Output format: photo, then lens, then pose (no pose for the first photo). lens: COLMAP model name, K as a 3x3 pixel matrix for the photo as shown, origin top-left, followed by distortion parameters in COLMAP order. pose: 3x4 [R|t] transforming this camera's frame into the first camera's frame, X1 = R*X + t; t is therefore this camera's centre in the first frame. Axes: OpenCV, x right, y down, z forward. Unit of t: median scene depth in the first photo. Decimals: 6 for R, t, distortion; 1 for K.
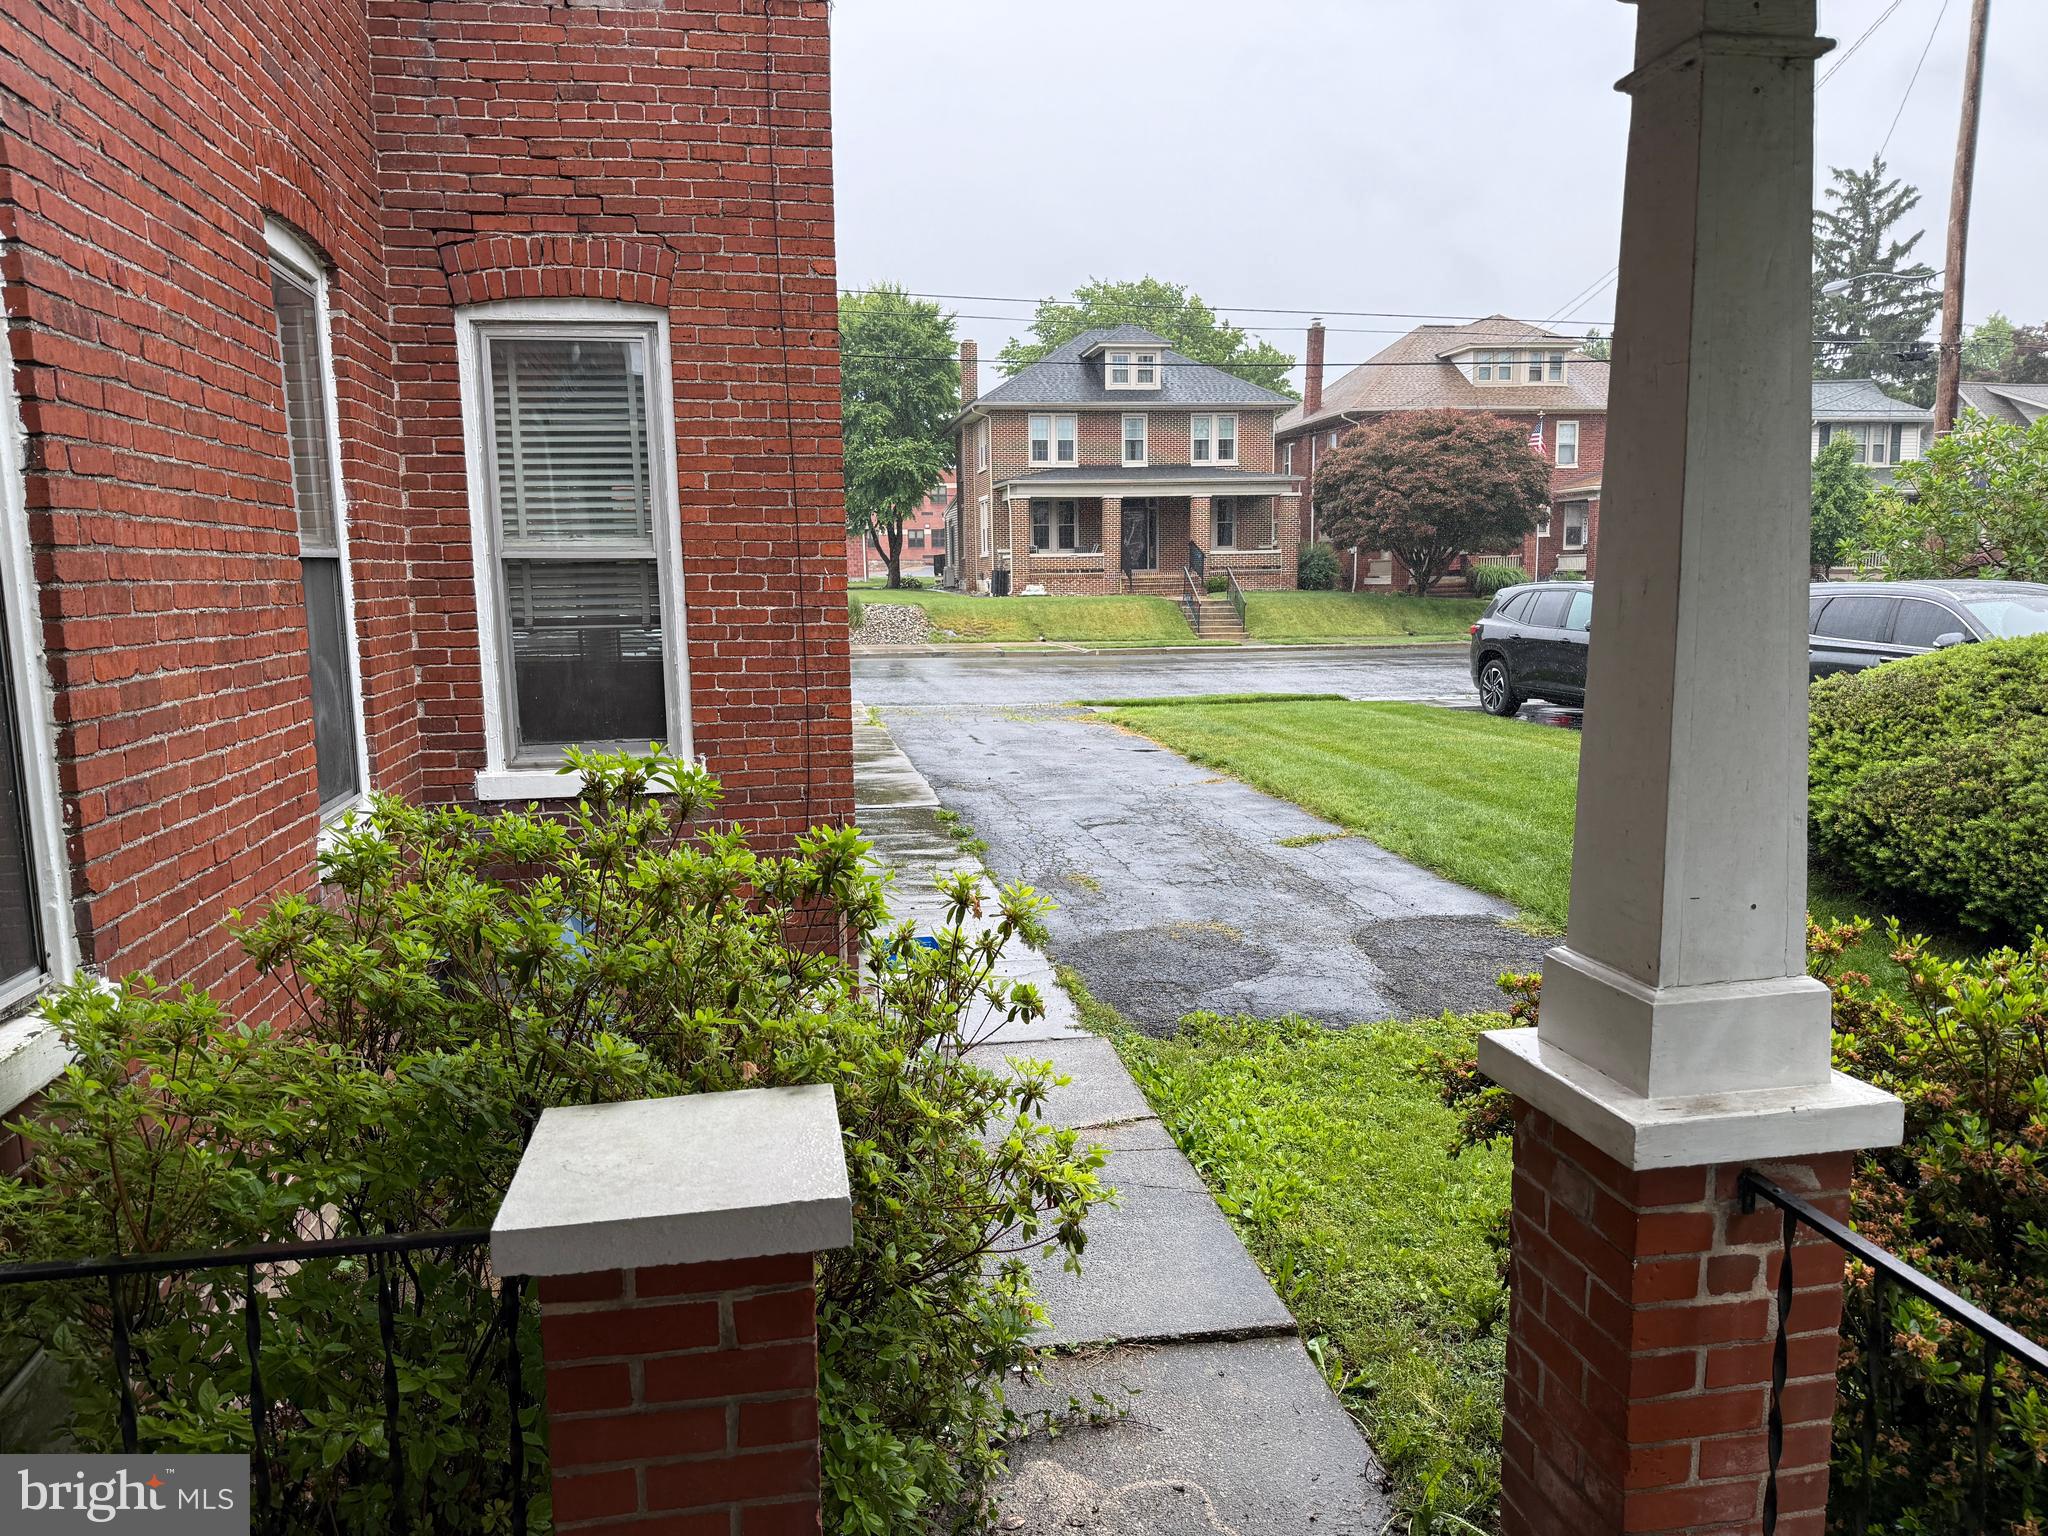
lens RADIAL K [[1423.7, 0, 1007.3], [0, 1423.7, 767.2], [0, 0, 1]] dist [0.048614, -0.076480]
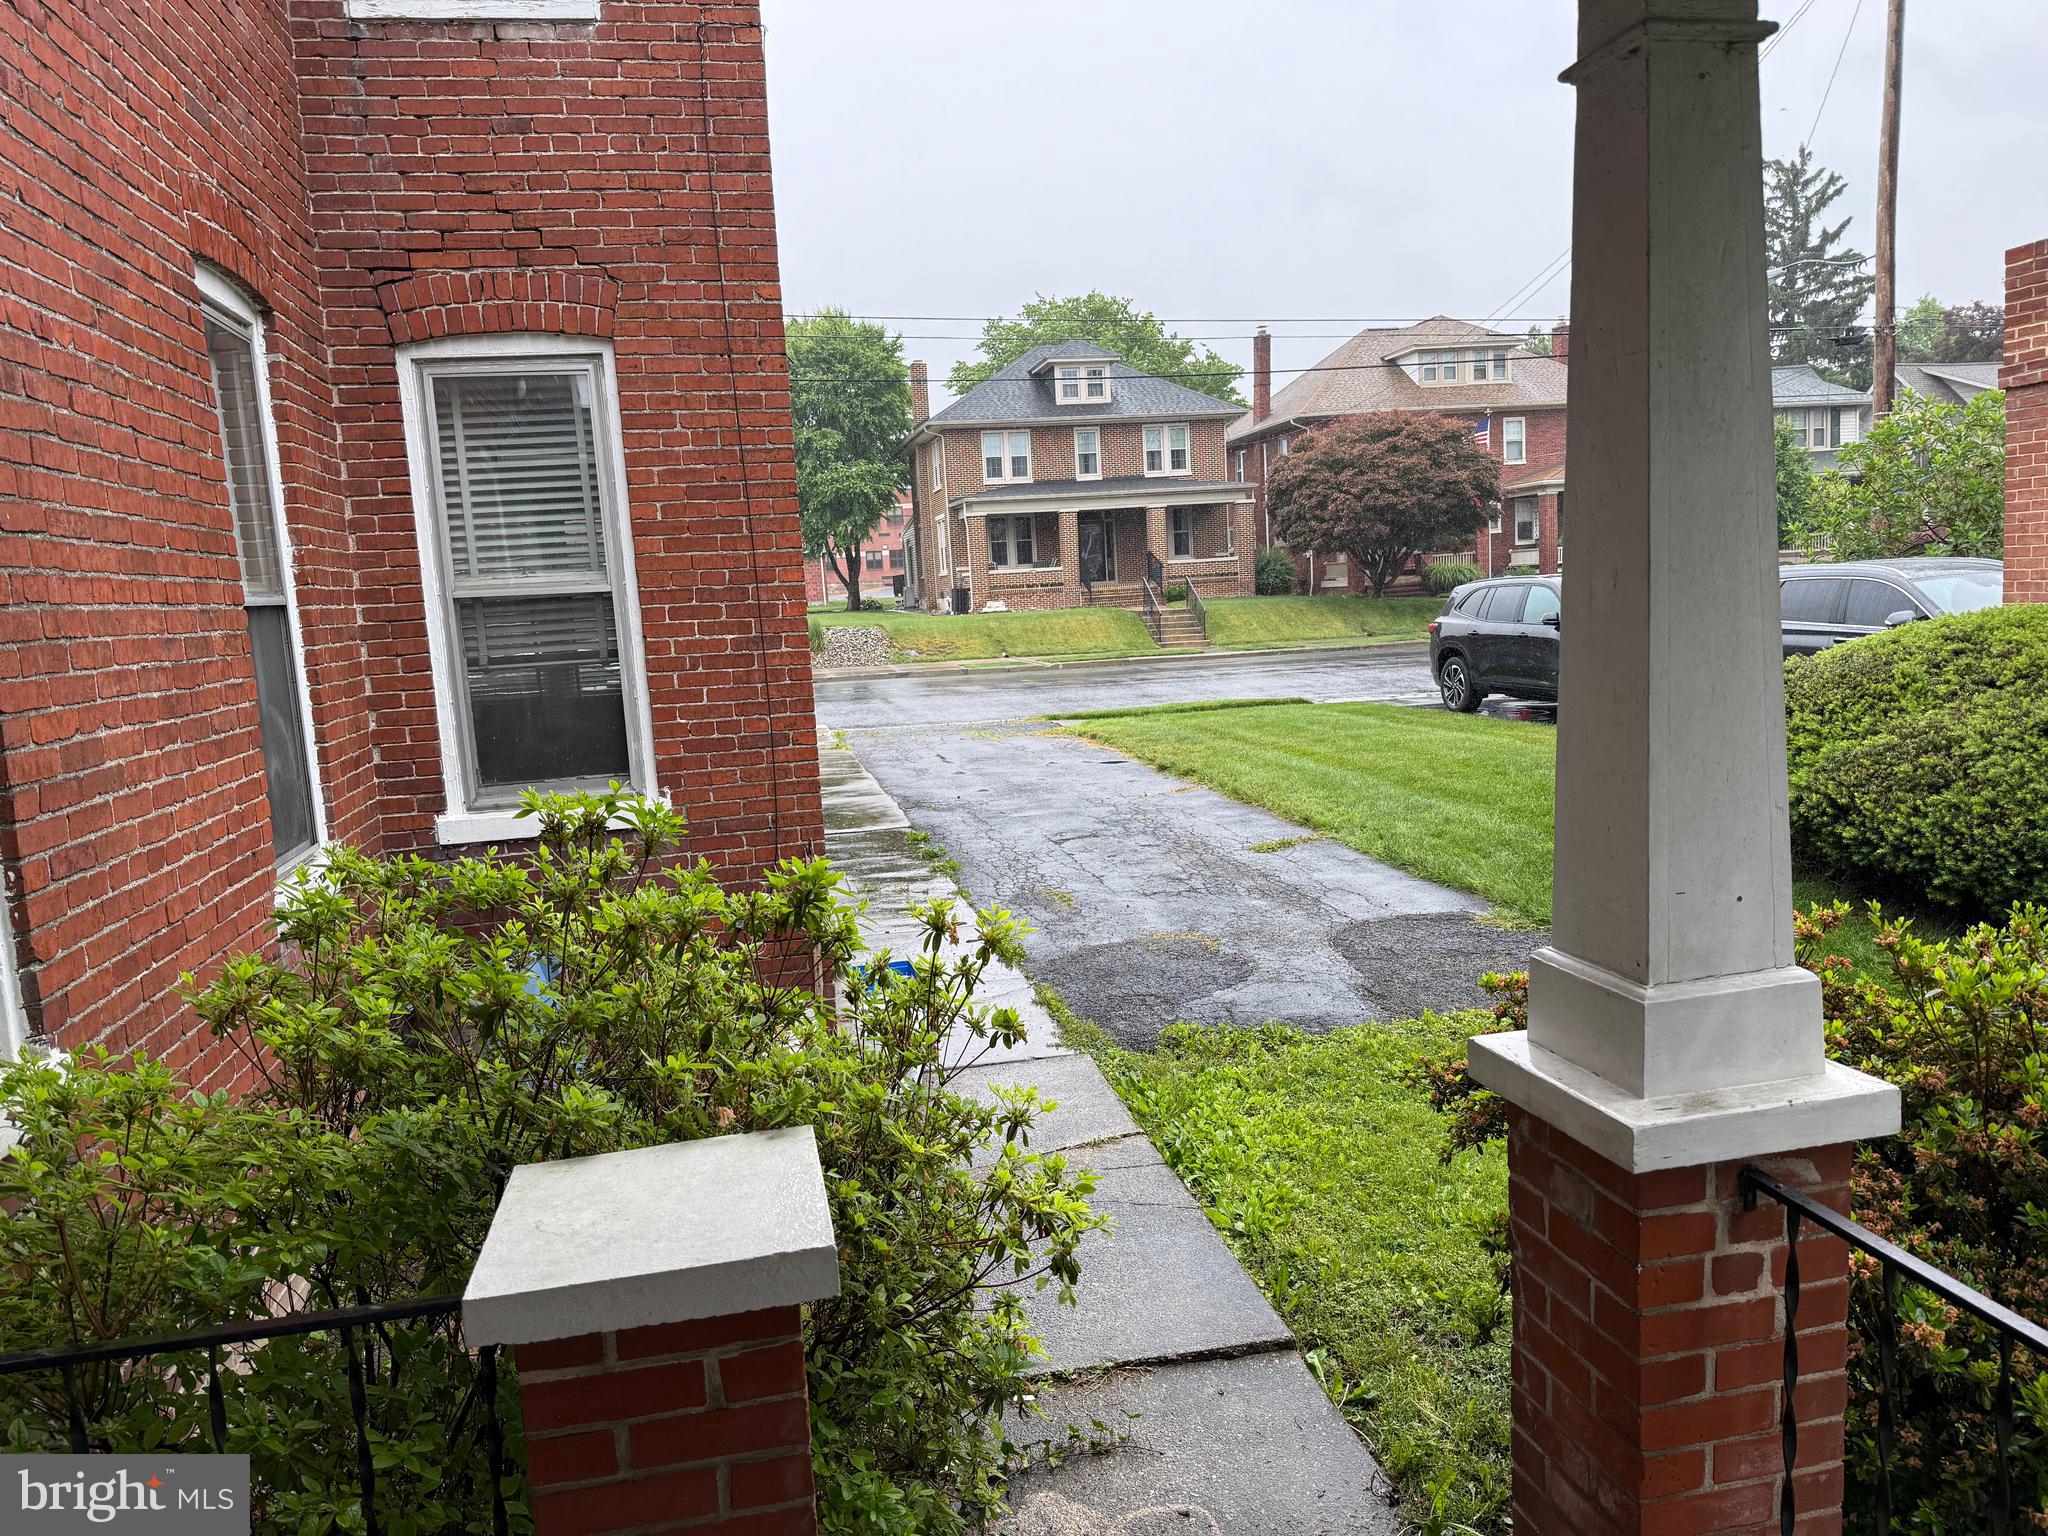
lens RADIAL K [[1423.7, 0, 1010.8], [0, 1423.7, 765.3], [0, 0, 1]] dist [0.048614, -0.076480]
pose [[0.998655, -0.045218, 0.025357, -0.000477], [0.045541, 0.998887, -0.012302, -0.001773], [-0.024772, 0.013440, 0.999603, 0.008379]]
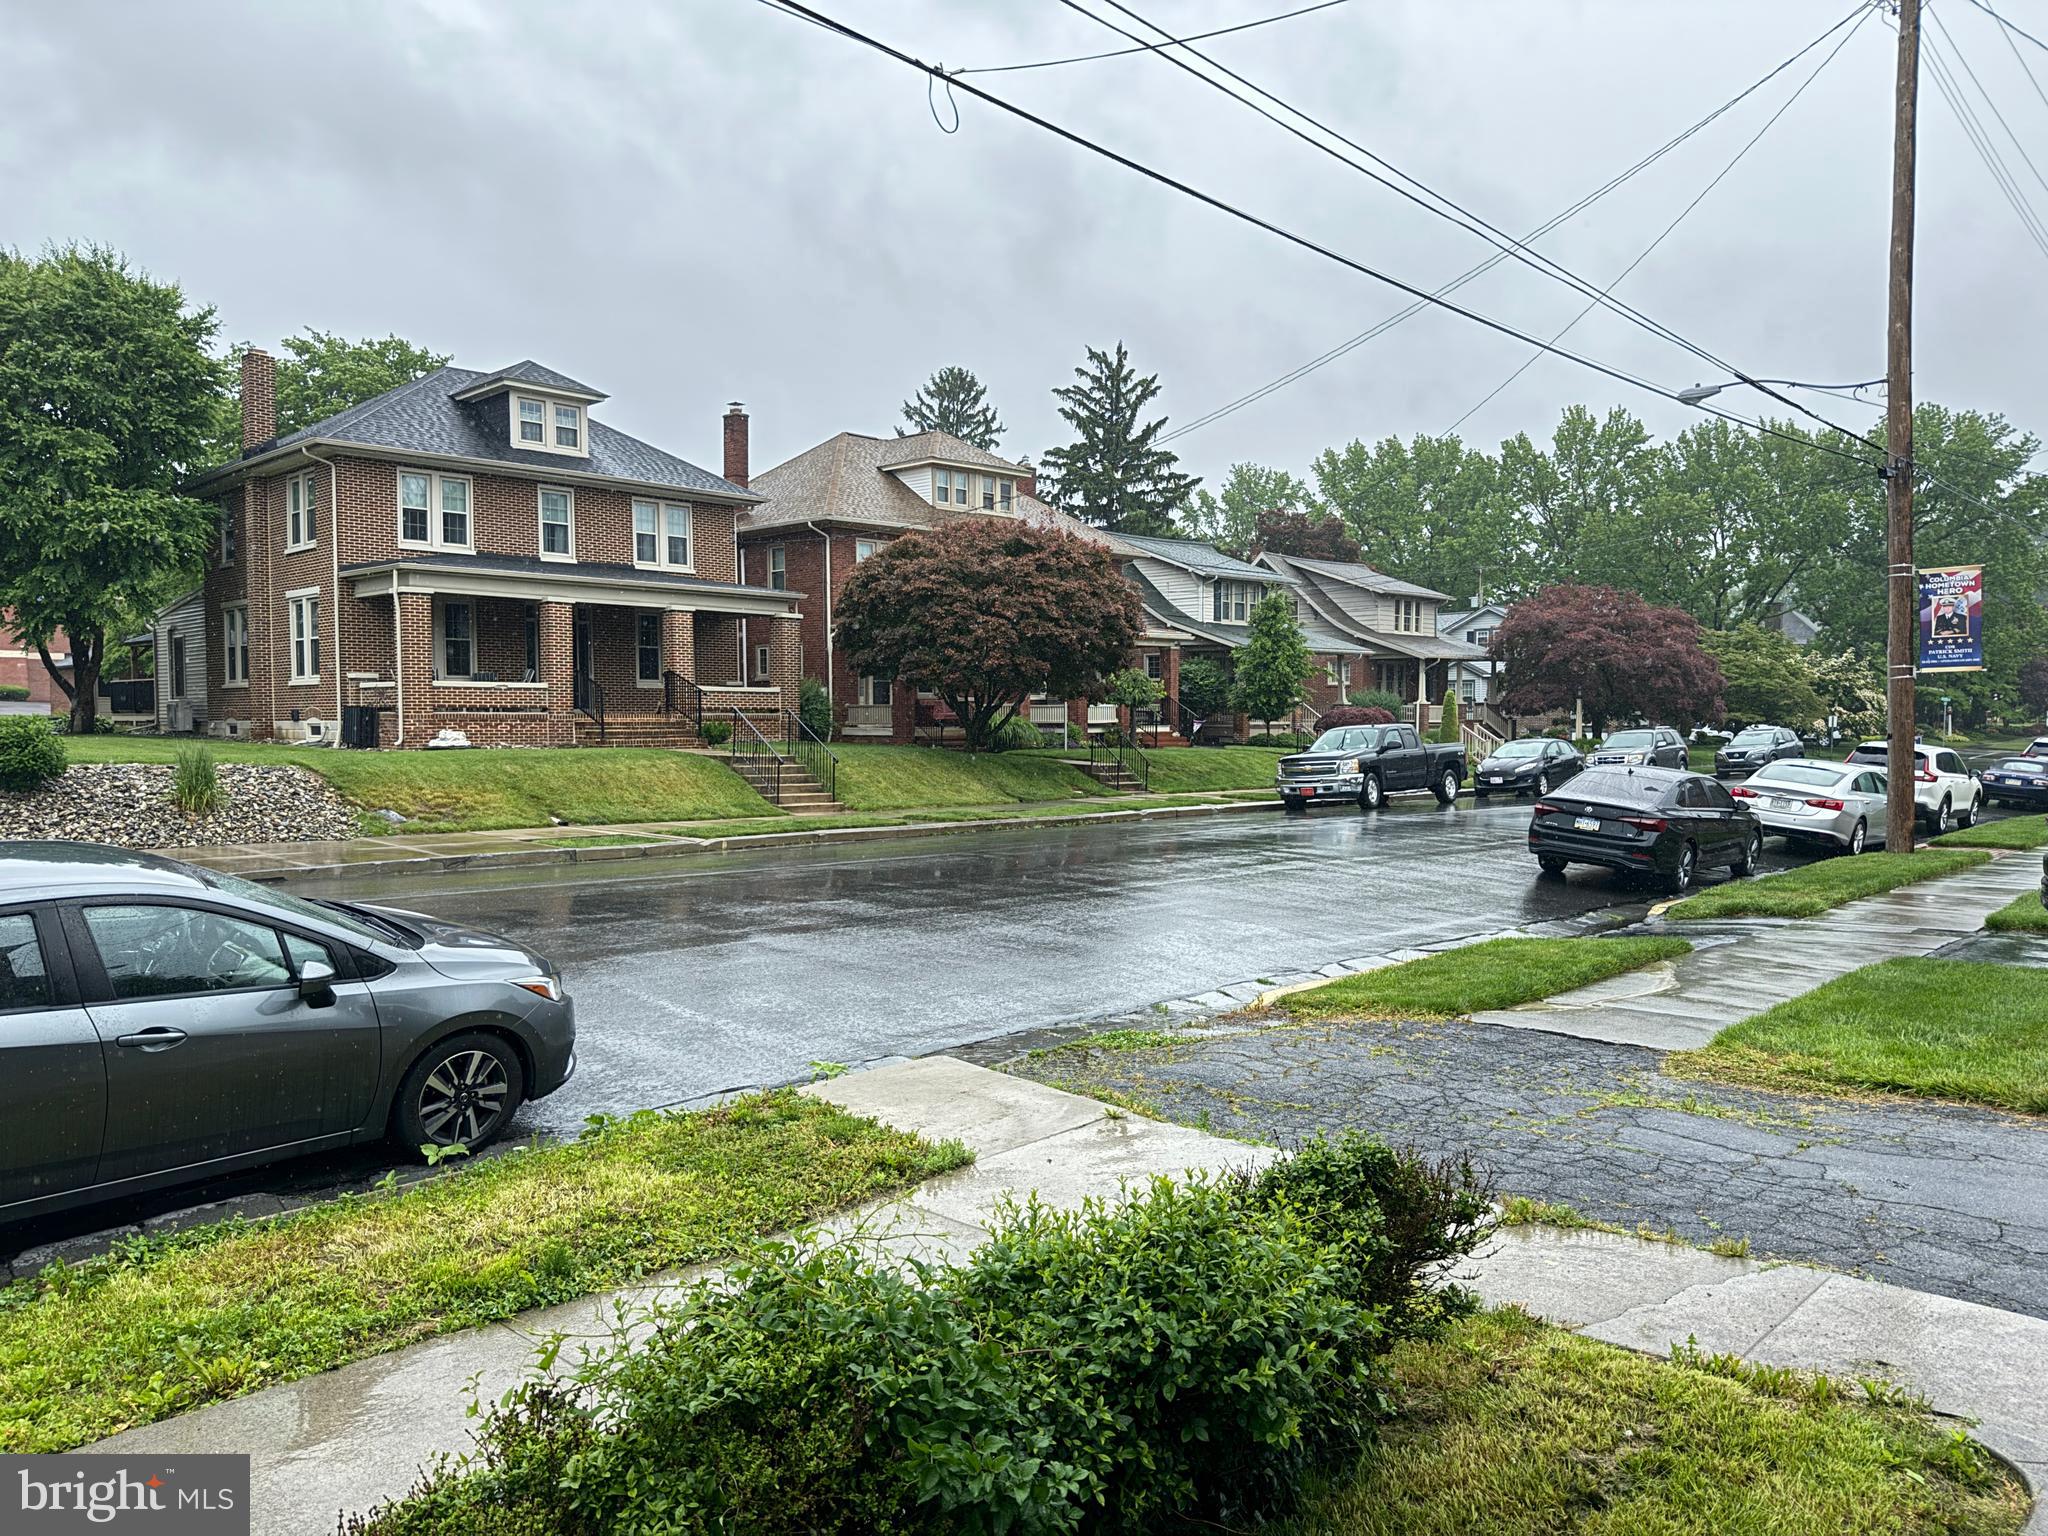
lens RADIAL K [[1423.7, 0, 1015.3], [0, 1423.7, 756.0], [0, 0, 1]] dist [0.048614, -0.076480]
pose [[0.803825, 0.002874, 0.594859, -0.659260], [0.061710, 0.994190, -0.088191, -0.194807], [-0.591657, 0.107598, 0.798977, 1.489855]]
